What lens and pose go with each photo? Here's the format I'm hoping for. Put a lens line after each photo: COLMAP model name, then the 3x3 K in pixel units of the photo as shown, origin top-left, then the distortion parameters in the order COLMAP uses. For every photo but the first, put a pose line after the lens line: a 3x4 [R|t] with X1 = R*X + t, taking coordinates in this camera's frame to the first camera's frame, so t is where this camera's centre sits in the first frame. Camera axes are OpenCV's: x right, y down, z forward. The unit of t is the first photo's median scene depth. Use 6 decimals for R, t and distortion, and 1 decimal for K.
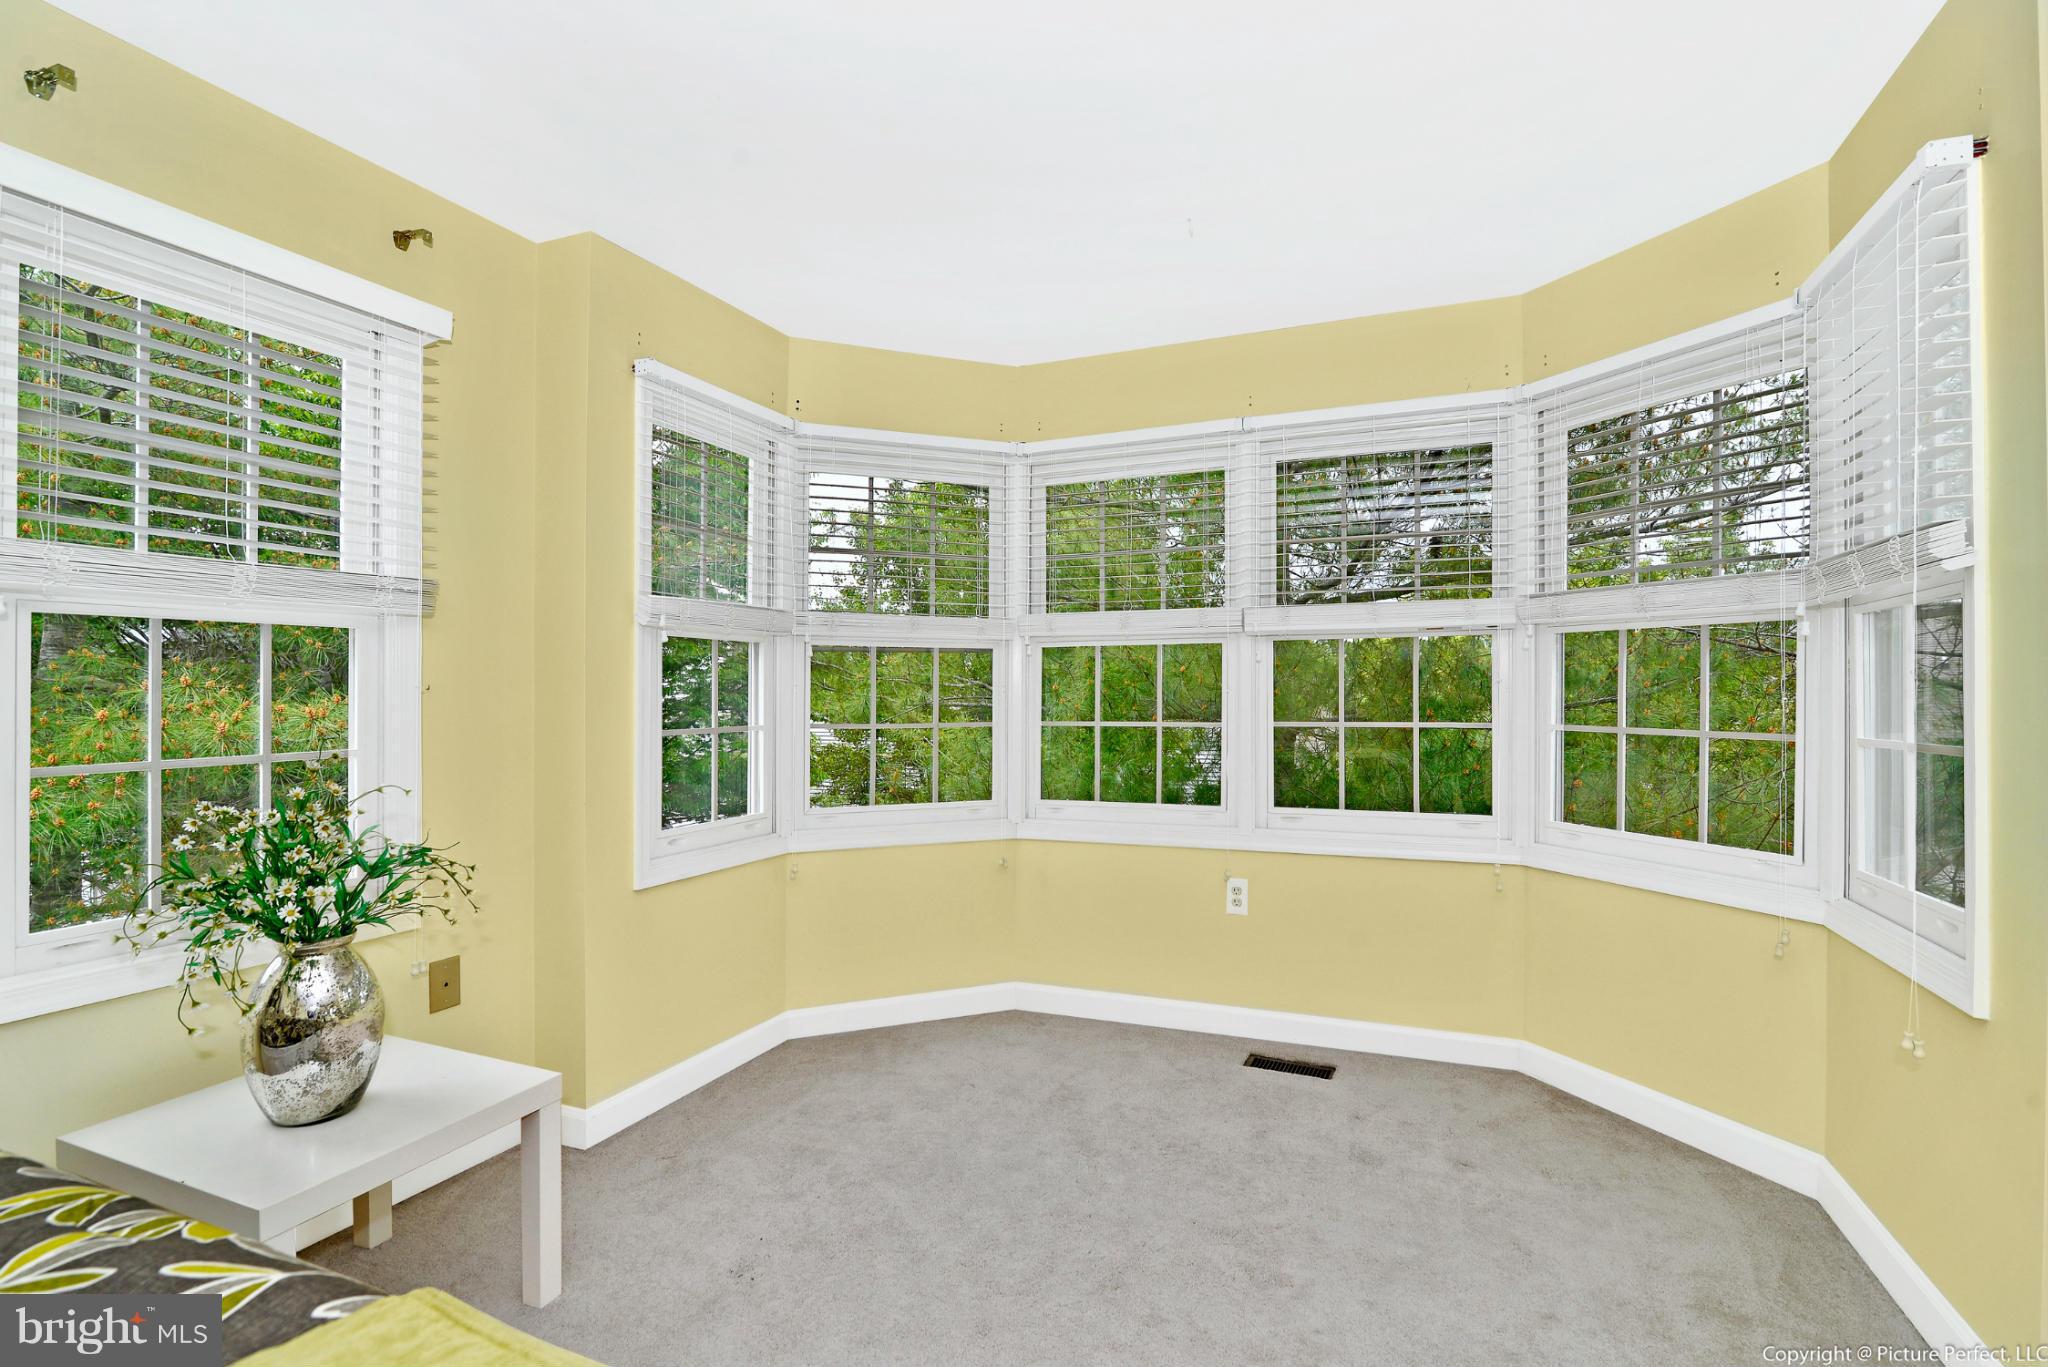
lens RADIAL K [[937.8, 0, 1035.5], [0, 937.8, 674.5], [0, 0, 1]] dist [-0.005038, -0.000218]
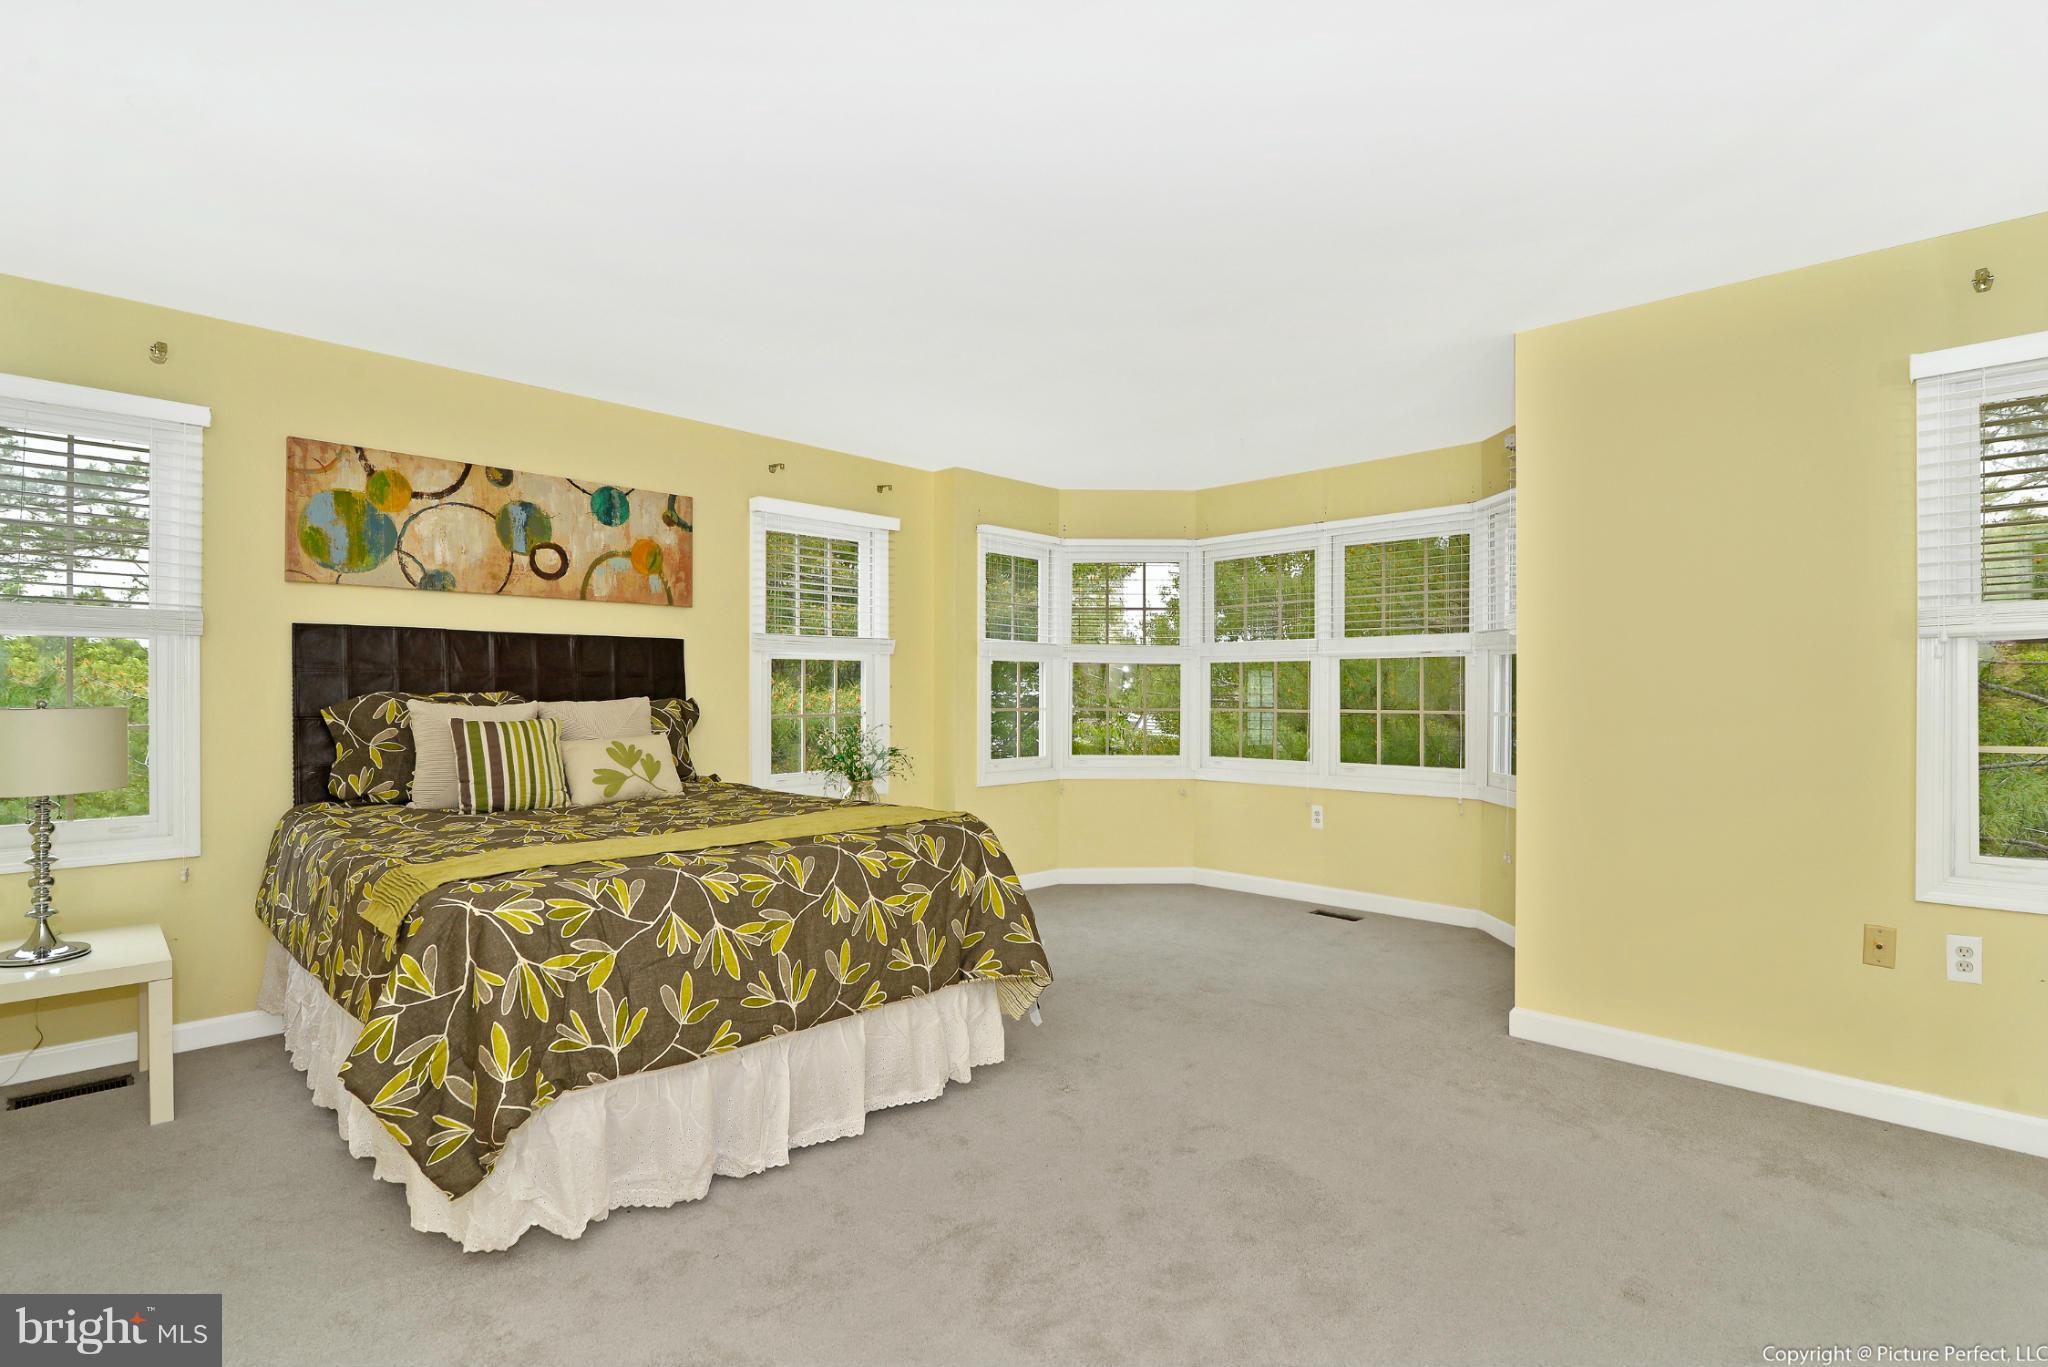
lens RADIAL K [[937.8, 0, 1022.3], [0, 937.8, 687.3], [0, 0, 1]] dist [-0.005038, -0.000218]
pose [[0.920679, 0.003884, -0.390302, 0.406625], [0.002651, 0.999865, 0.016202, -0.016459], [0.390312, -0.015951, 0.920544, -0.743254]]
